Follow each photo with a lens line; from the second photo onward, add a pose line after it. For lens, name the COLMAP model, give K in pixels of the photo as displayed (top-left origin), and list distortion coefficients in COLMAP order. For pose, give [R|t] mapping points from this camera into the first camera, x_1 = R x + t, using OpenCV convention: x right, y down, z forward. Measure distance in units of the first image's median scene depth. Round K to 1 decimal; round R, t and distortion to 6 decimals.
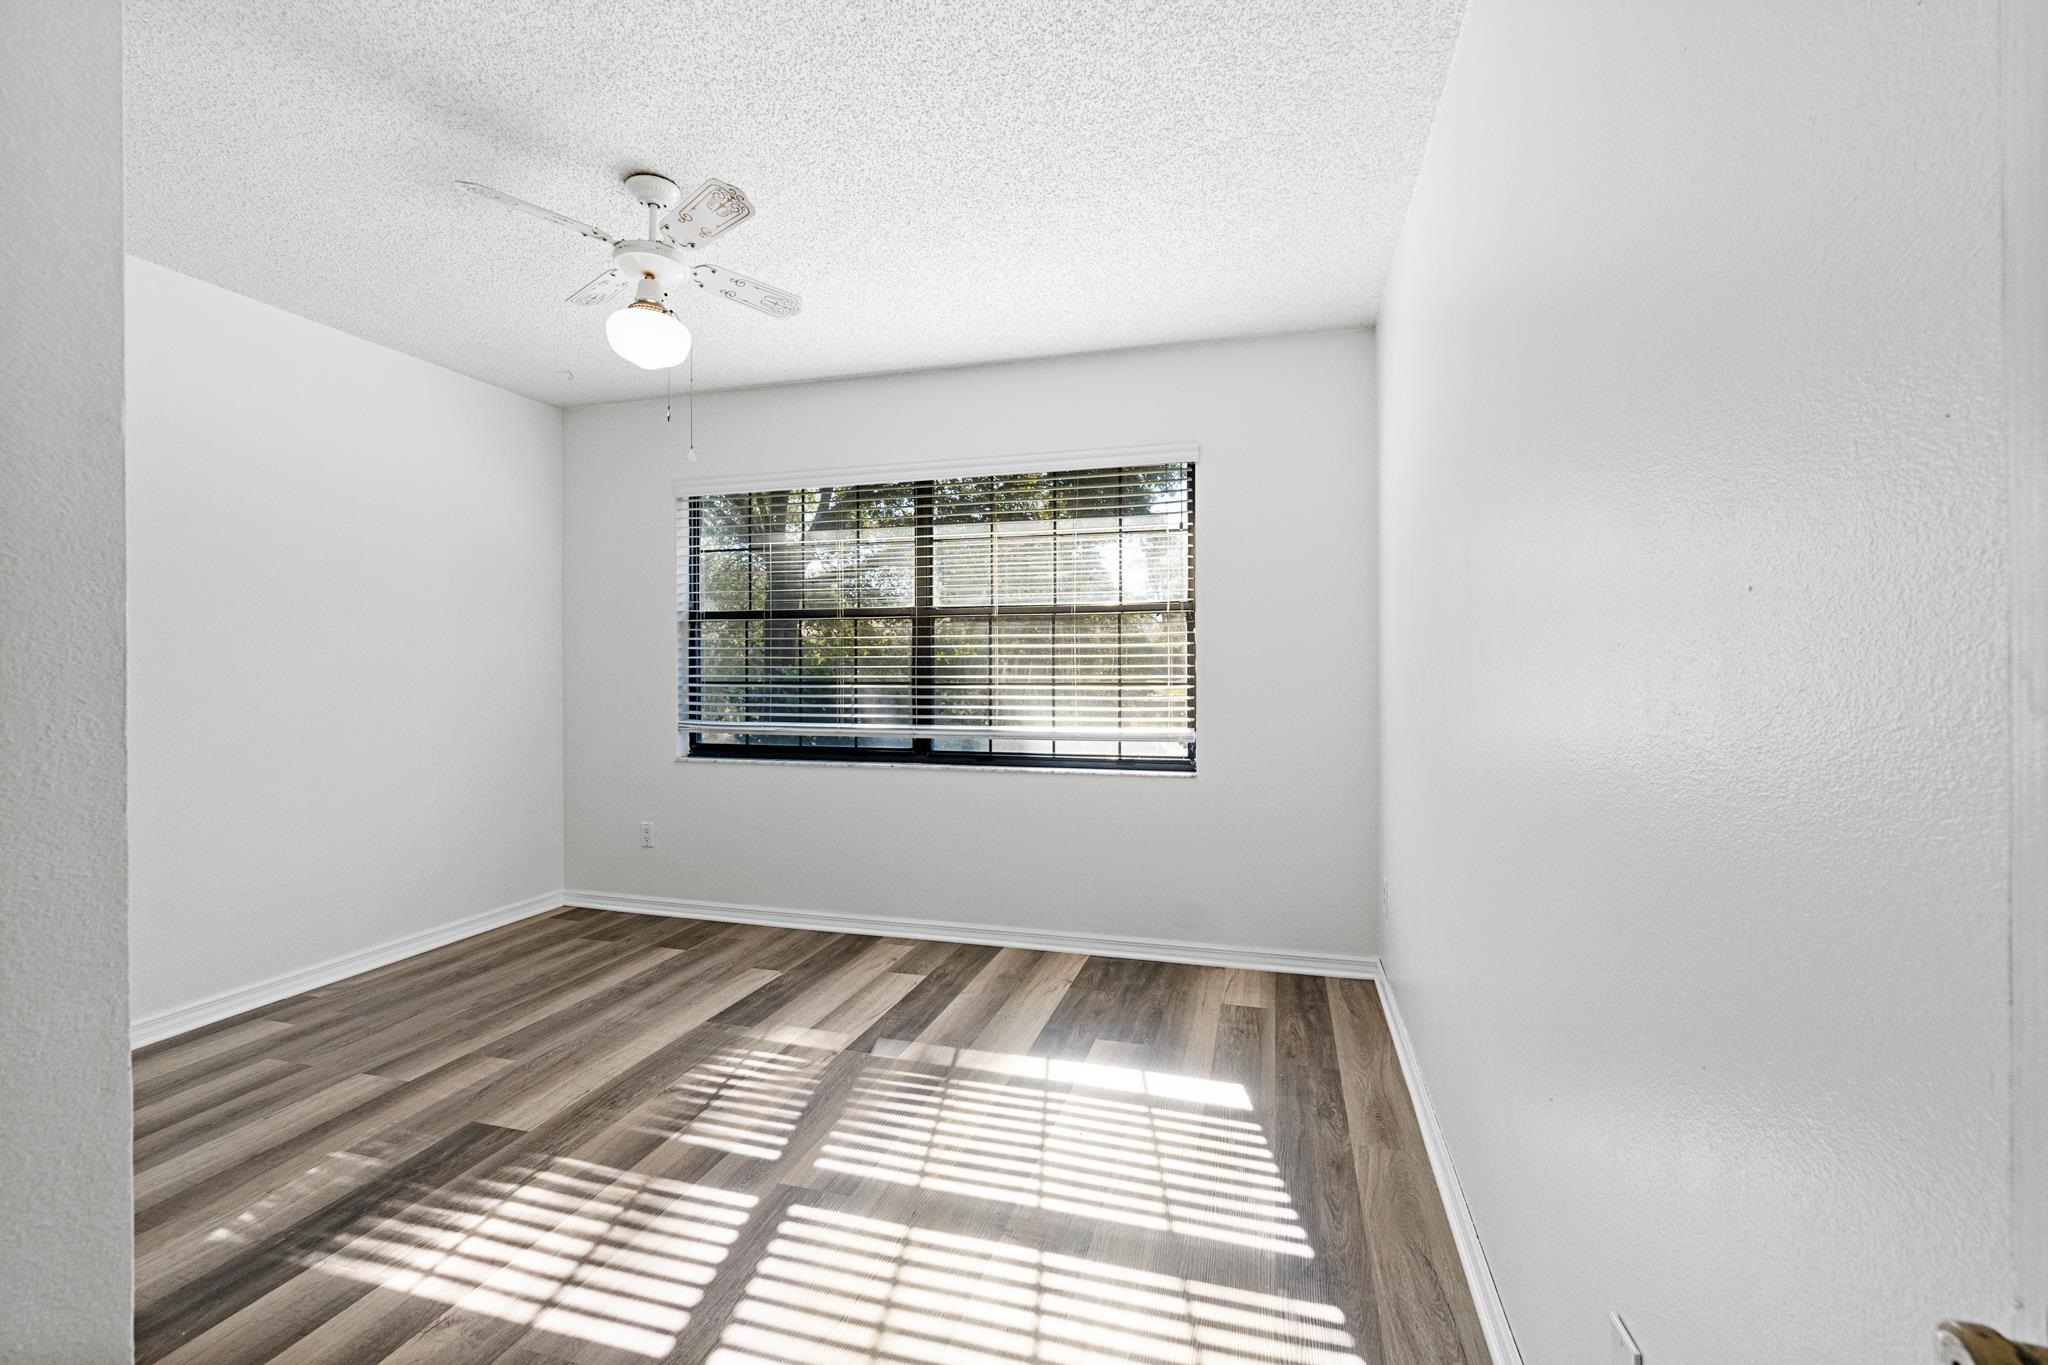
lens RADIAL K [[882.1, 0, 1022.1], [0, 882.1, 674.1], [0, 0, 1]] dist [-0.001569, -0.000044]
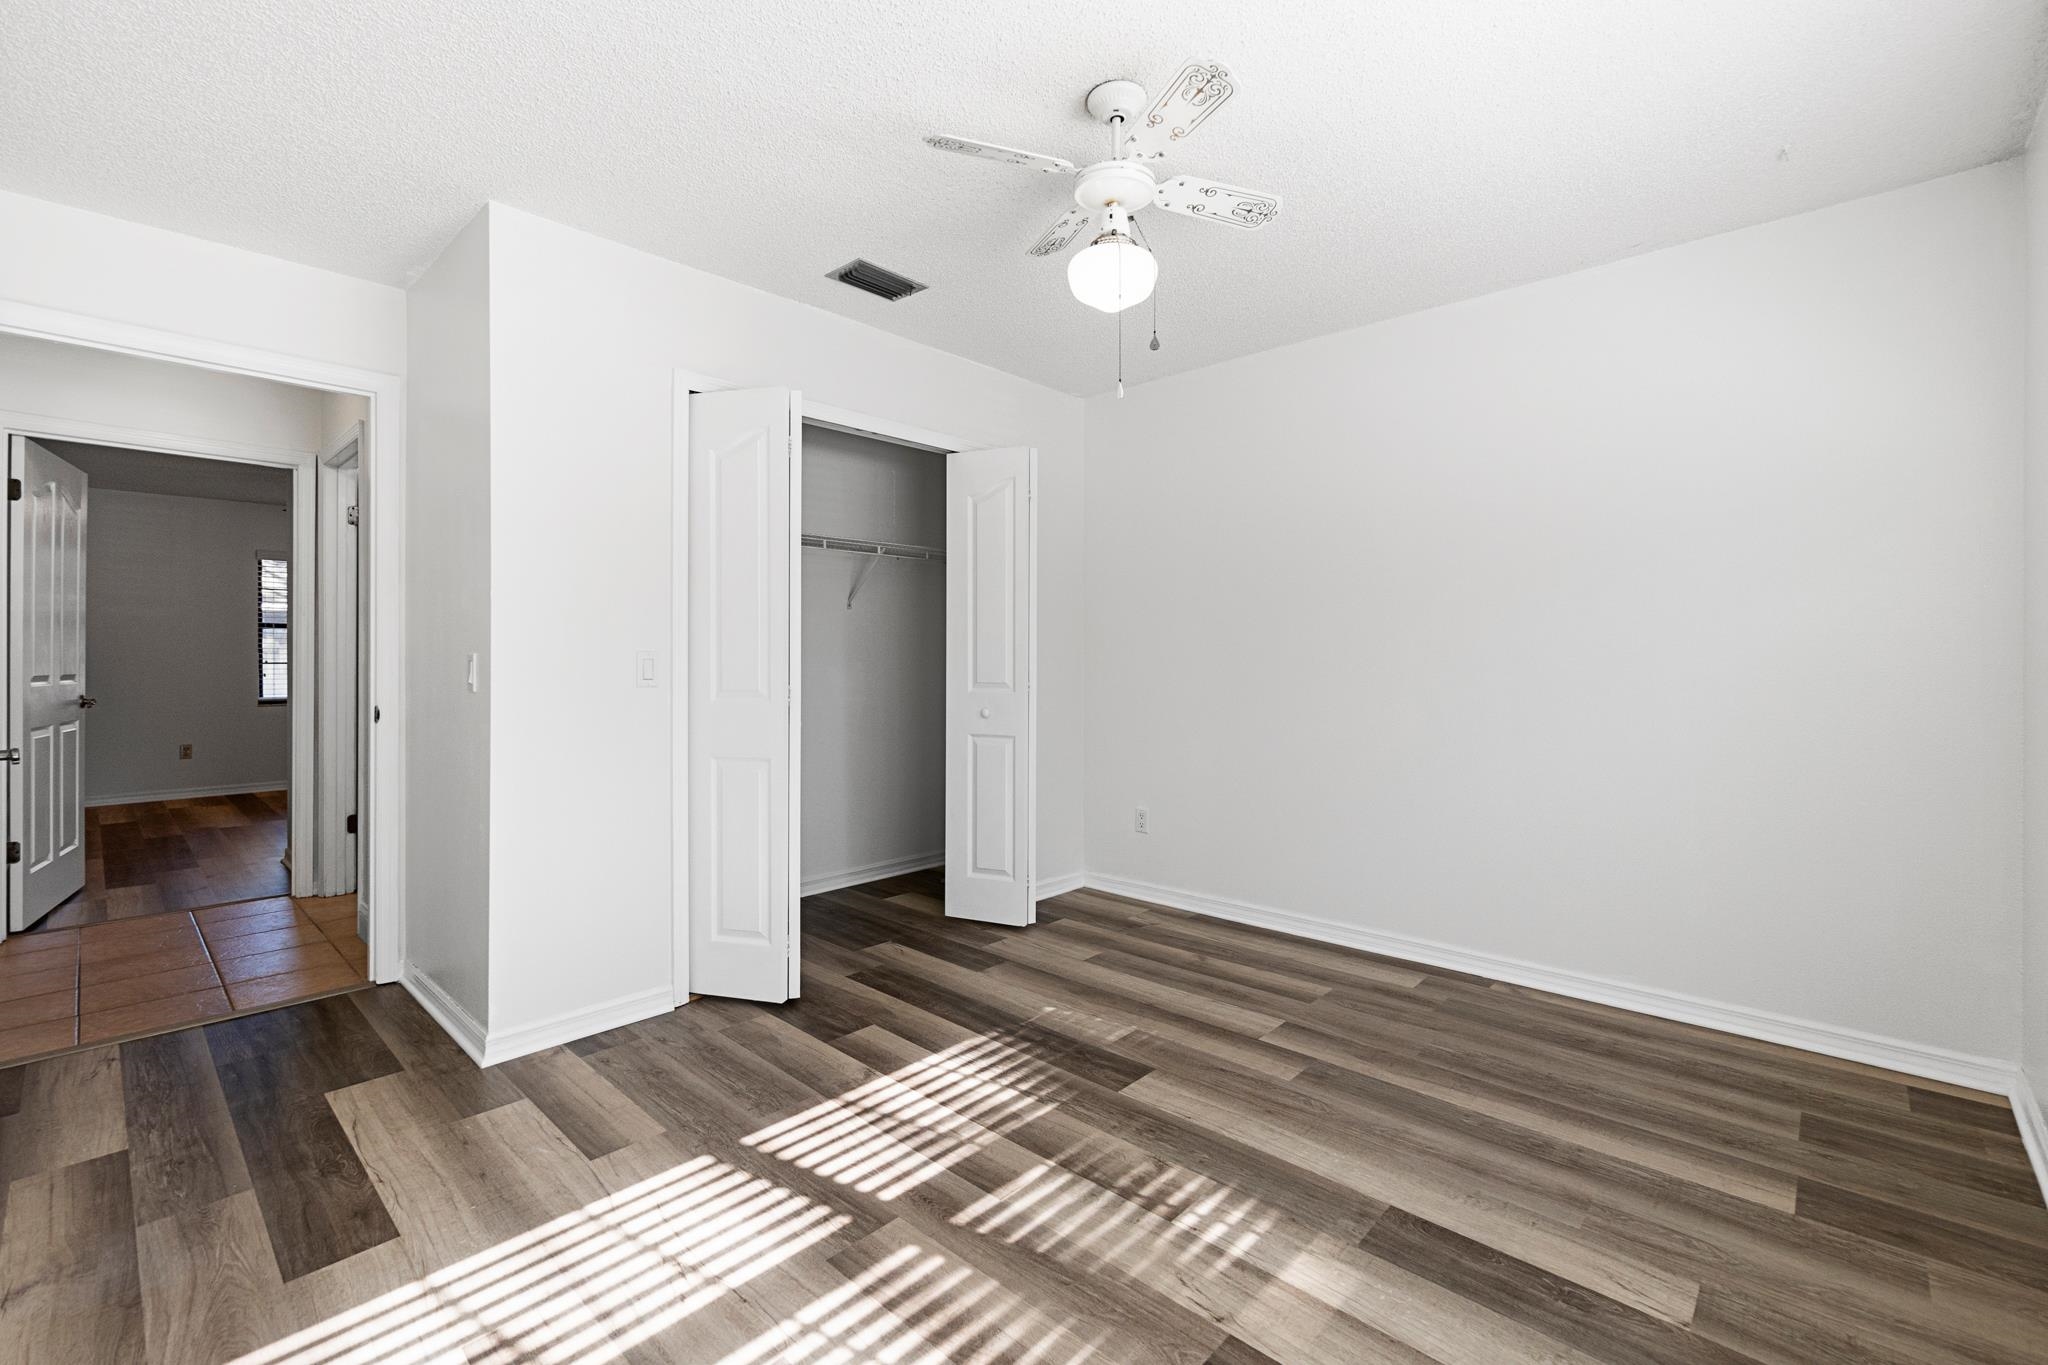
lens RADIAL K [[882.1, 0, 1026.6], [0, 882.1, 662.3], [0, 0, 1]] dist [-0.001569, -0.000044]
pose [[-0.458787, 0.008702, -0.888504, 0.414817], [-0.000008, 0.999952, 0.009797, -0.006934], [0.888546, 0.004502, -0.458765, 1.346508]]
